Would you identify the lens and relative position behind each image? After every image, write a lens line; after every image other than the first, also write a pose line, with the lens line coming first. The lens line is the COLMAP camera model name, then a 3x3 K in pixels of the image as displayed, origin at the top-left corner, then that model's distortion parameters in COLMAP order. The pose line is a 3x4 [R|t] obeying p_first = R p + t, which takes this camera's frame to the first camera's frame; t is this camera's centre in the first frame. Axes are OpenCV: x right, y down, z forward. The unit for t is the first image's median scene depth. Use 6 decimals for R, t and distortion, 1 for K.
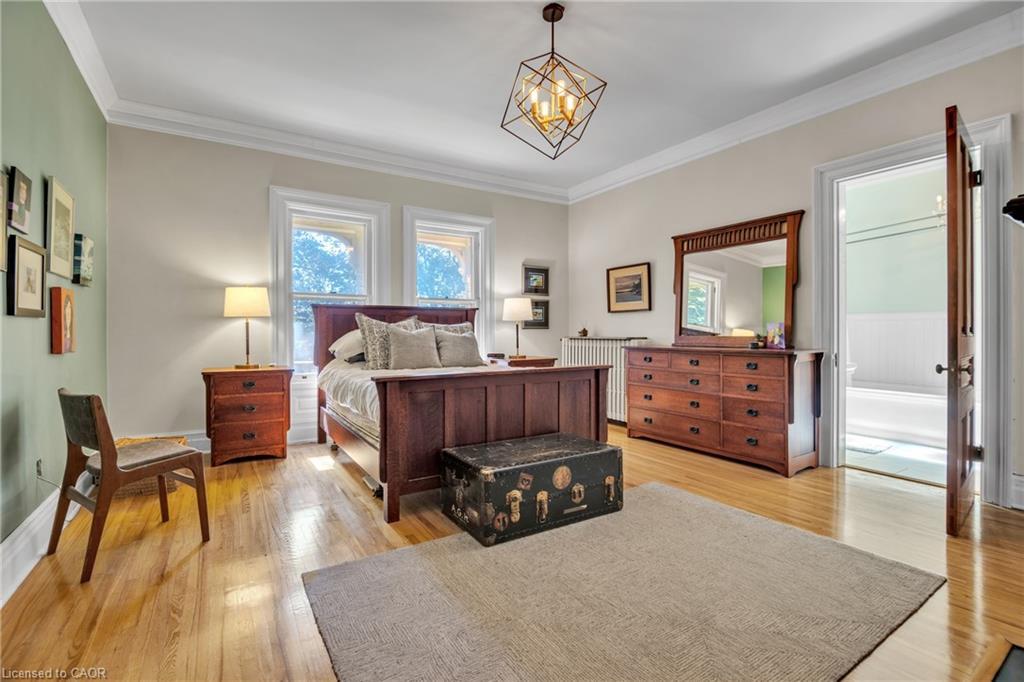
lens RADIAL K [[461.1, 0, 513.5], [0, 461.1, 333.8], [0, 0, 1]] dist [-0.014145, 0.000125]
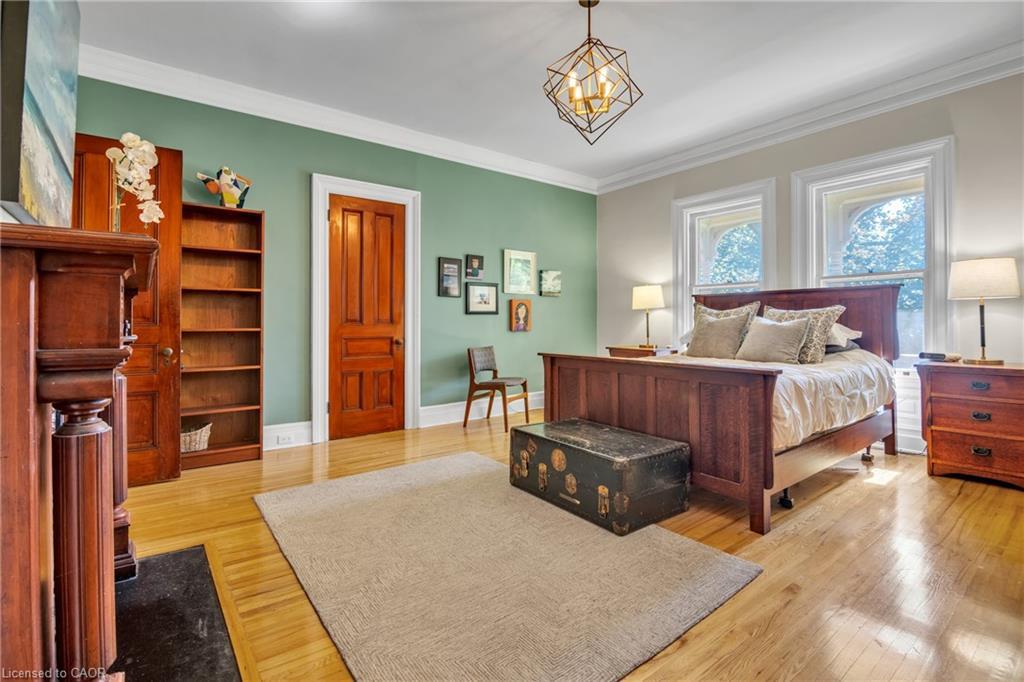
lens RADIAL K [[468.4, 0, 514.8], [0, 468.4, 313.8], [0, 0, 1]] dist [0.001611, 0.000193]
pose [[0.093636, -0.012985, -0.995522, 0.744999], [-0.000337, 0.999914, -0.013074, -0.004848], [0.995606, 0.001560, 0.093624, 0.512084]]
